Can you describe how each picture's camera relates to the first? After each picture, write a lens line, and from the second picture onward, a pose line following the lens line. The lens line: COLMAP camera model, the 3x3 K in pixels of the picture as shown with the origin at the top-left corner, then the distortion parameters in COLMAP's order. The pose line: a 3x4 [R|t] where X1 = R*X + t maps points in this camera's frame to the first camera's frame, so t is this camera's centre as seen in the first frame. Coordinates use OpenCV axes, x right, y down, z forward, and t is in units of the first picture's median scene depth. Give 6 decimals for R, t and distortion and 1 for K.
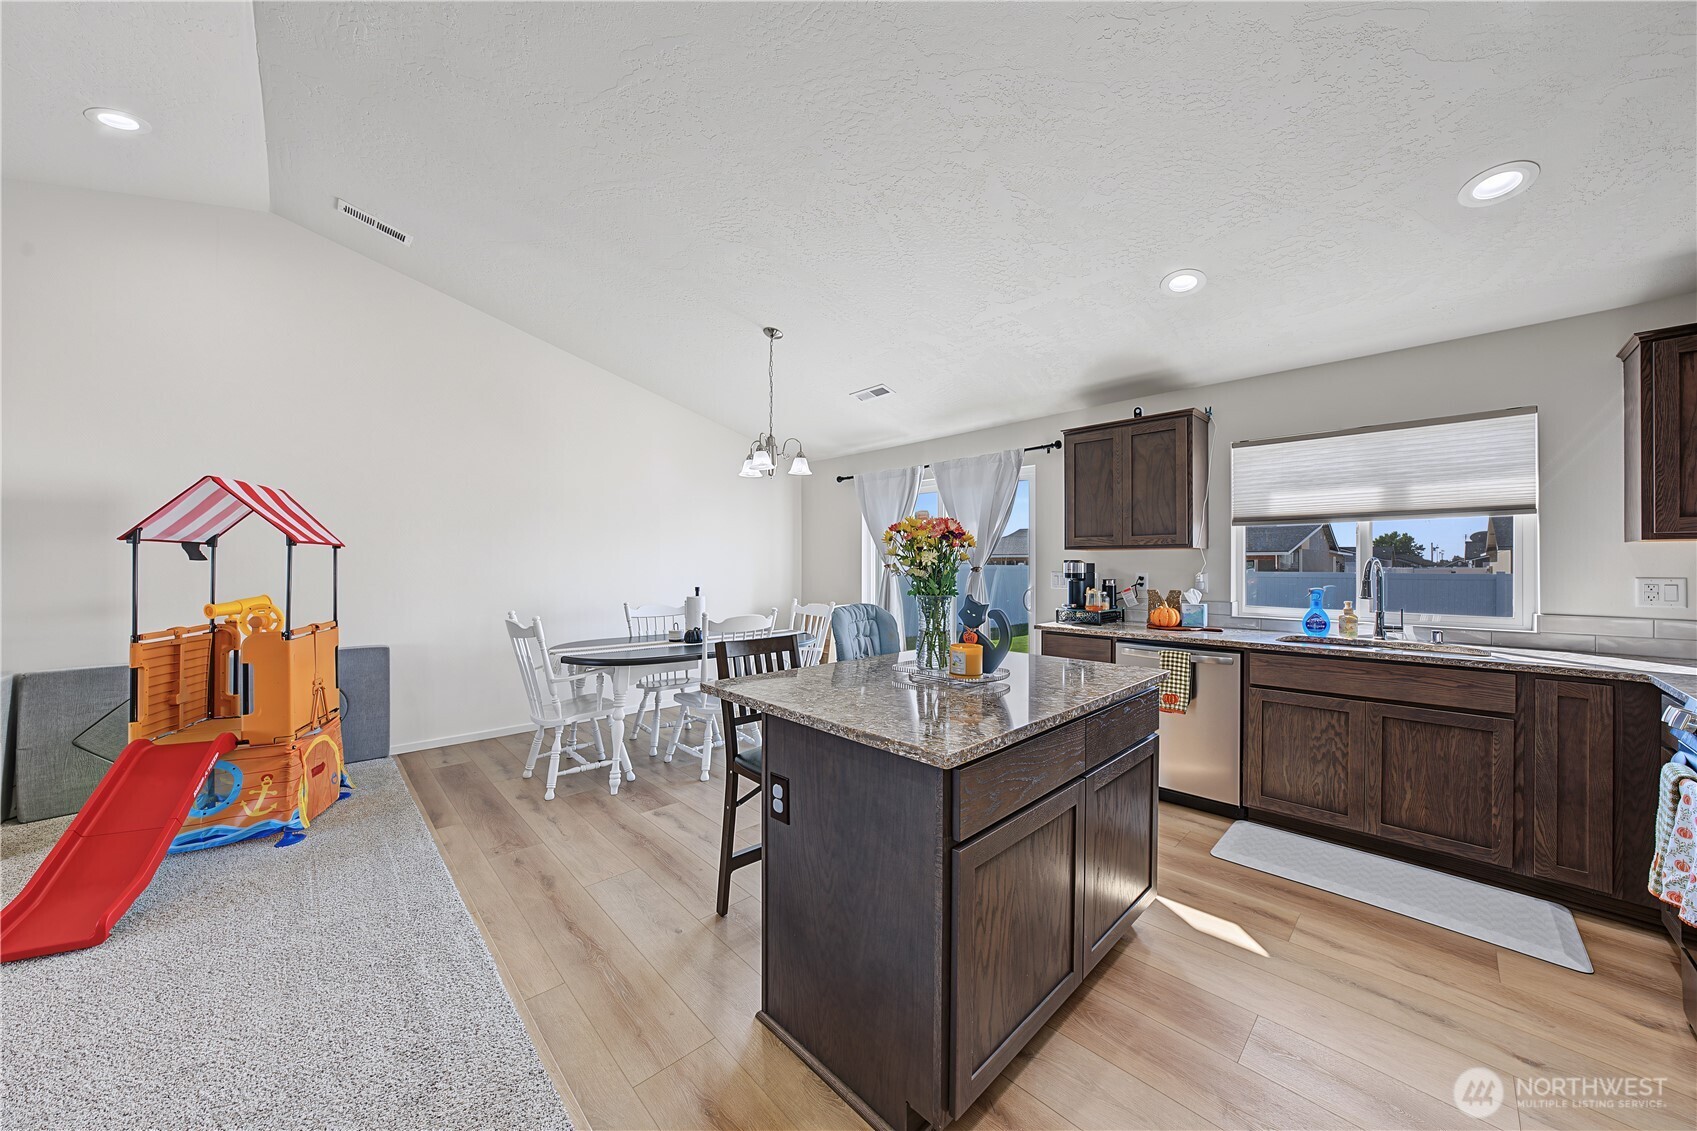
lens RADIAL K [[581.7, 0, 856.6], [0, 581.7, 565.9], [0, 0, 1]] dist [-0.023209, 0.004028]
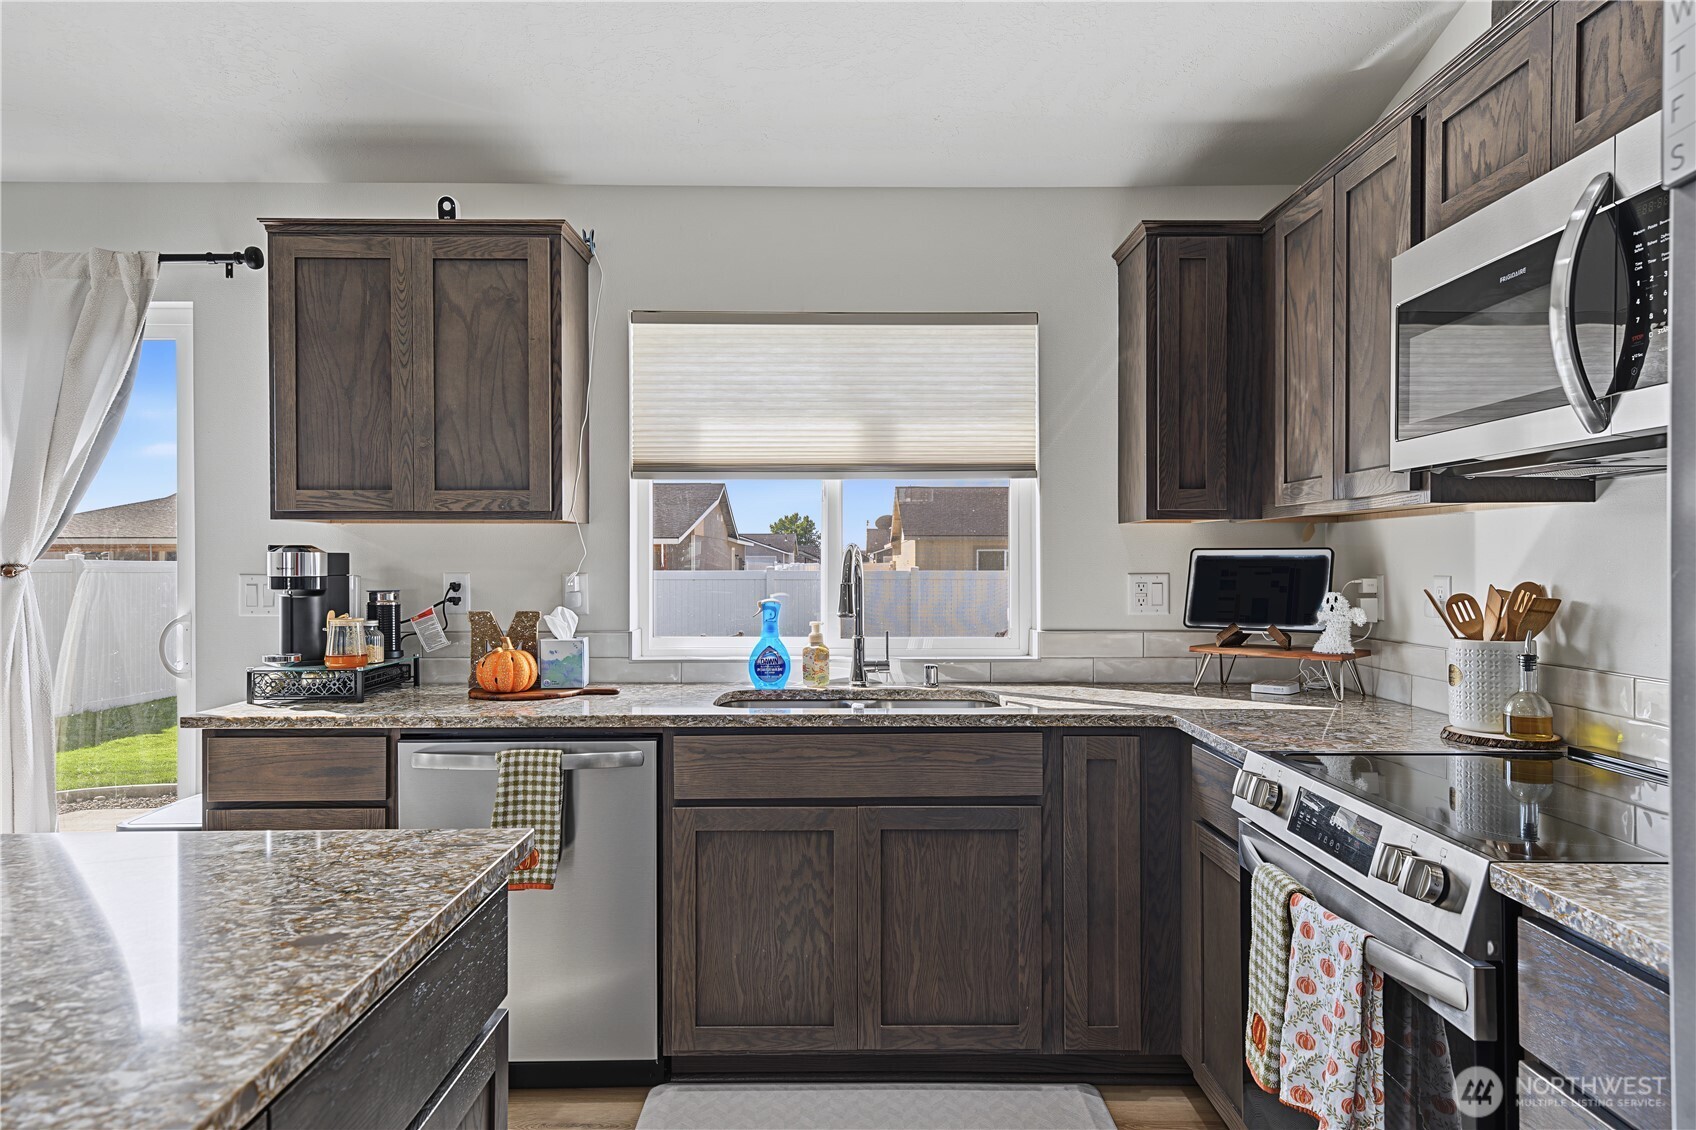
lens RADIAL K [[1094.3, 0, 840.7], [0, 1094.3, 566.9], [0, 0, 1]] dist [0.028044, -0.008020]
pose [[0.698780, -0.006352, 0.715308, 0.117267], [0.003030, 0.999978, 0.005920, 0.002494], [-0.715330, -0.001969, 0.698784, 0.245492]]
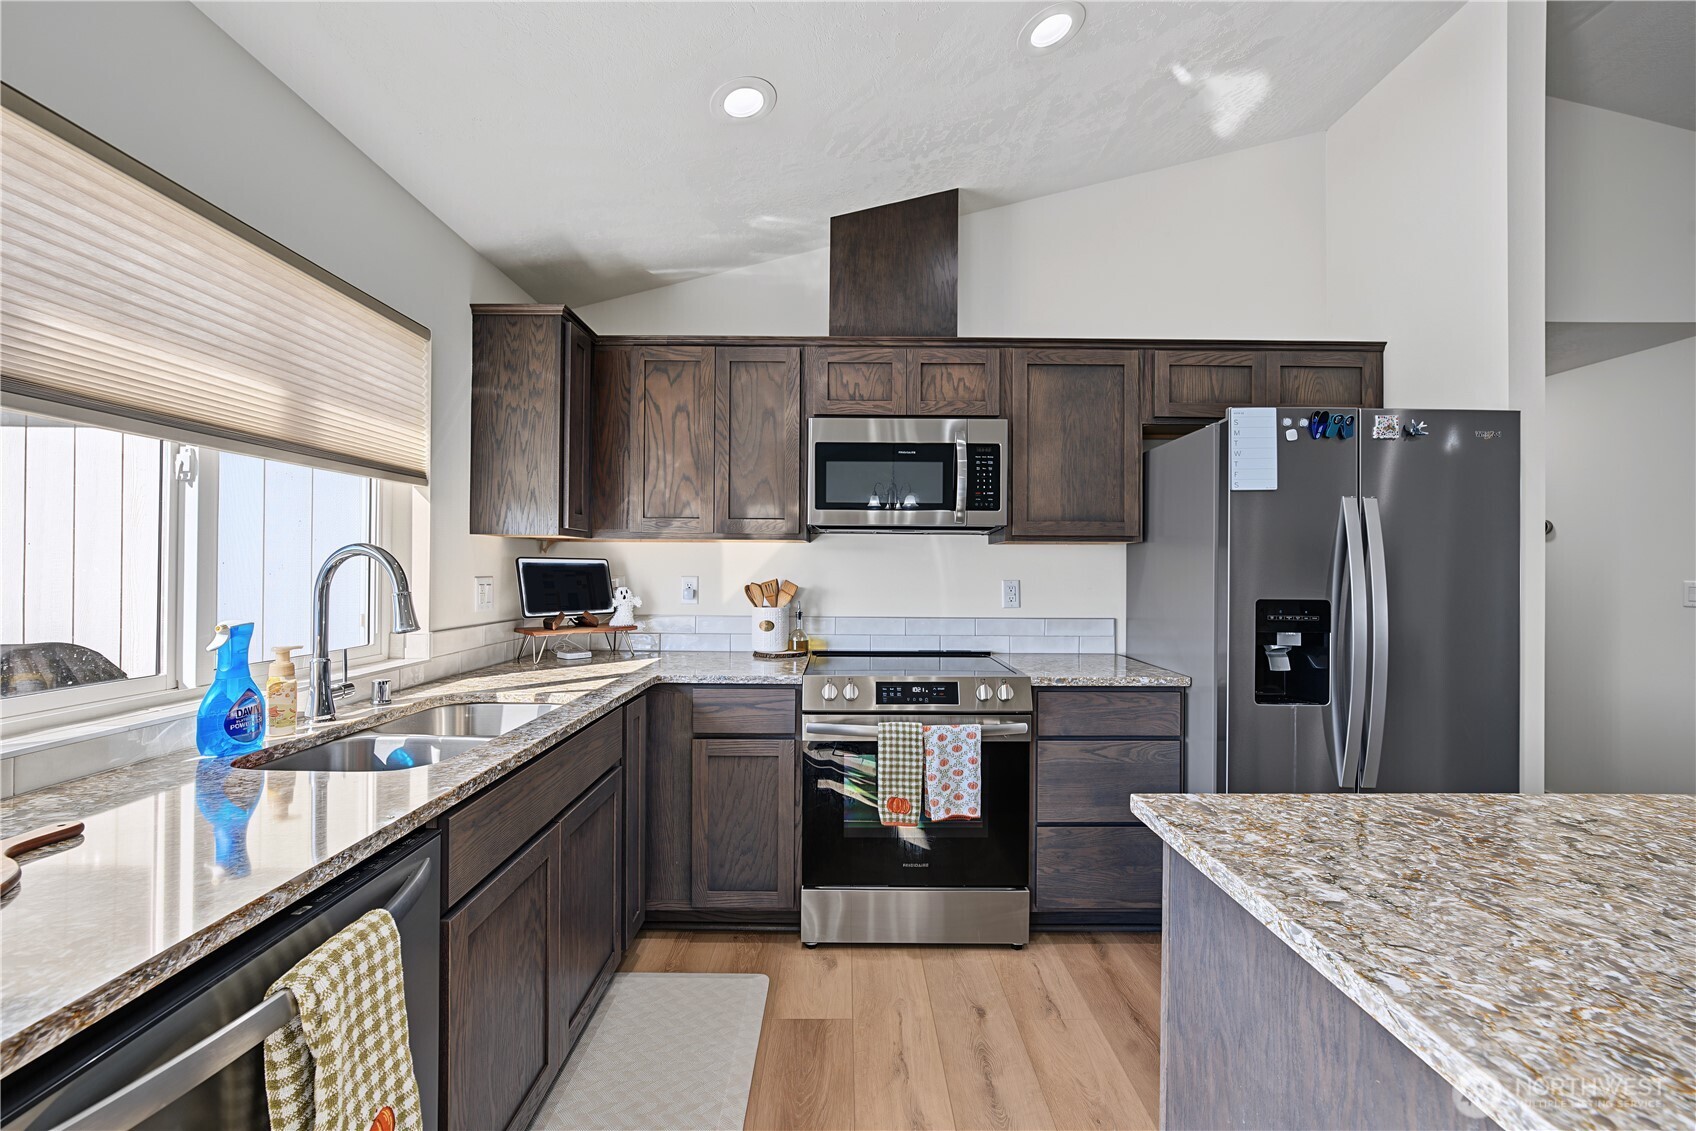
lens RADIAL K [[675.1, 0, 848.7], [0, 675.1, 563.8], [0, 0, 1]] dist [-0.014200, 0.002915]
pose [[-0.717940, -0.002314, 0.696101, 0.234169], [-0.008157, 0.999954, -0.005089, 0.001244], [-0.696057, -0.009331, -0.717926, 1.093366]]
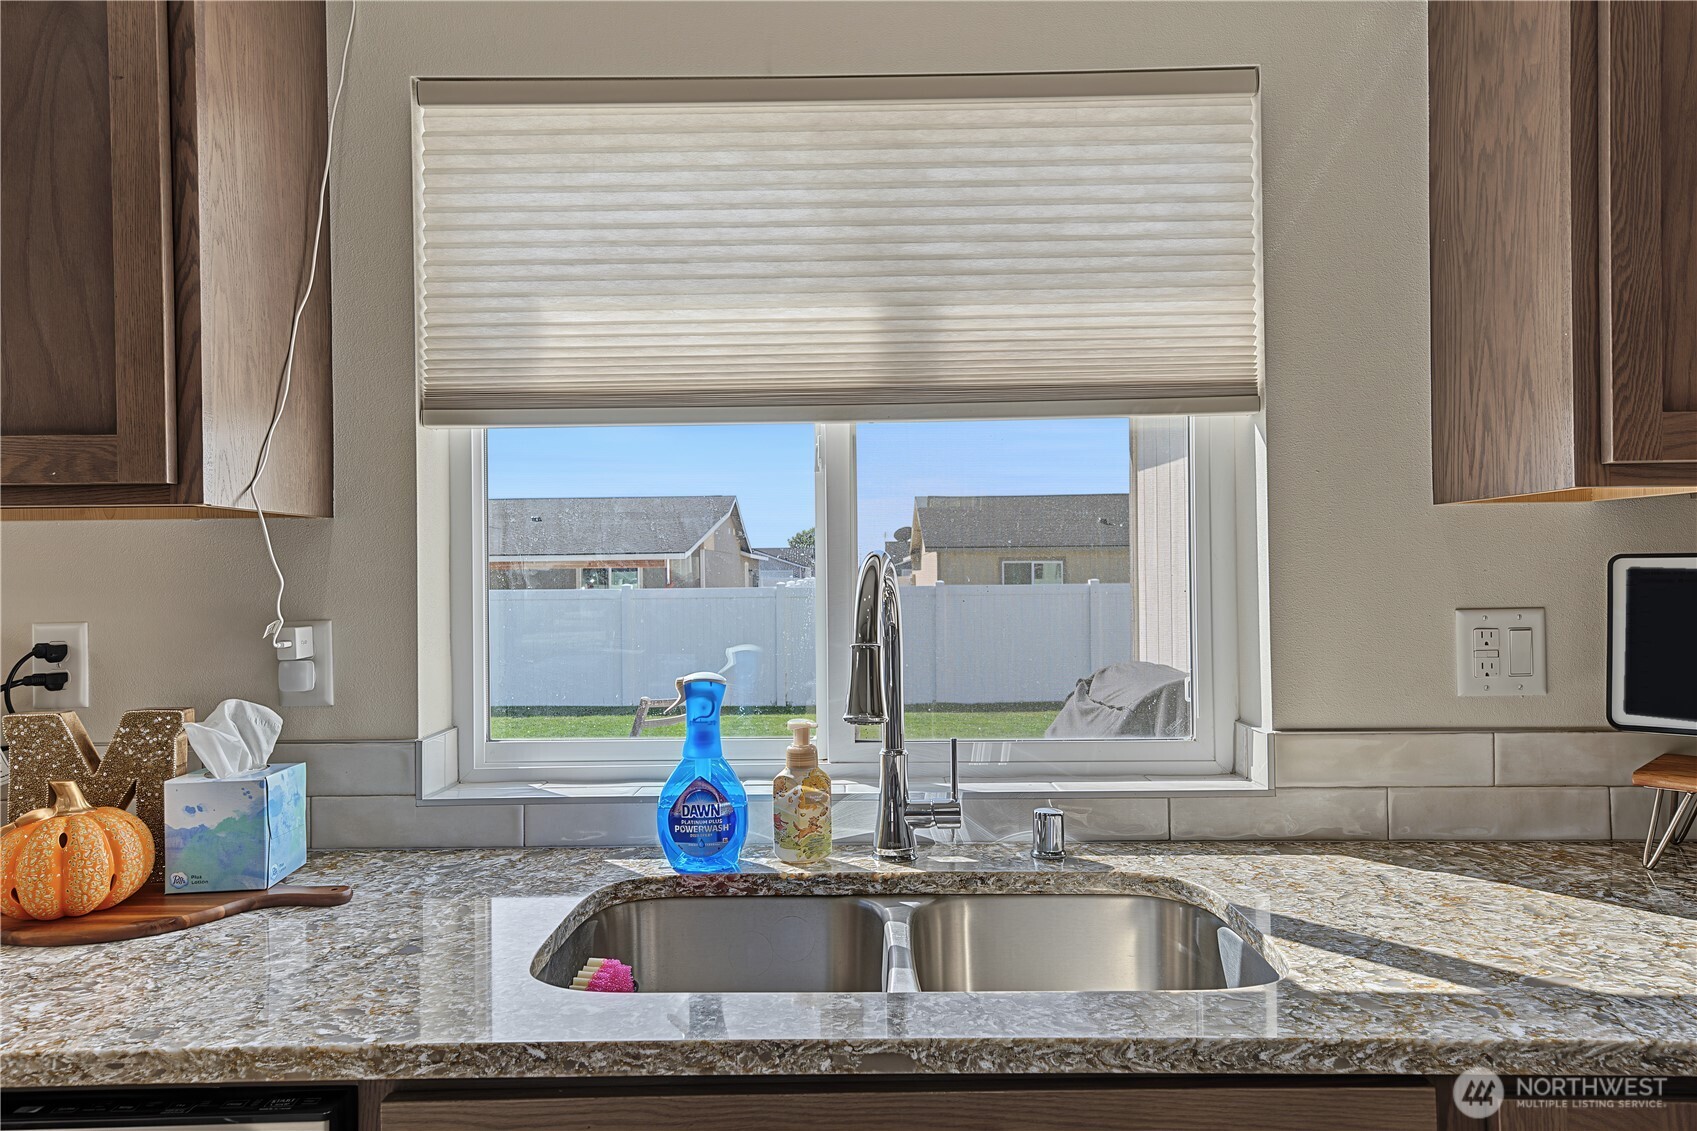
lens RADIAL K [[1094.9, 0, 843.1], [0, 1094.9, 567.5], [0, 0, 1]] dist [0.028044, -0.008020]
pose [[0.708799, -0.005717, 0.705388, 0.535955], [0.014269, 0.999879, -0.006234, -0.004464], [-0.705266, 0.014484, 0.708794, 0.650699]]
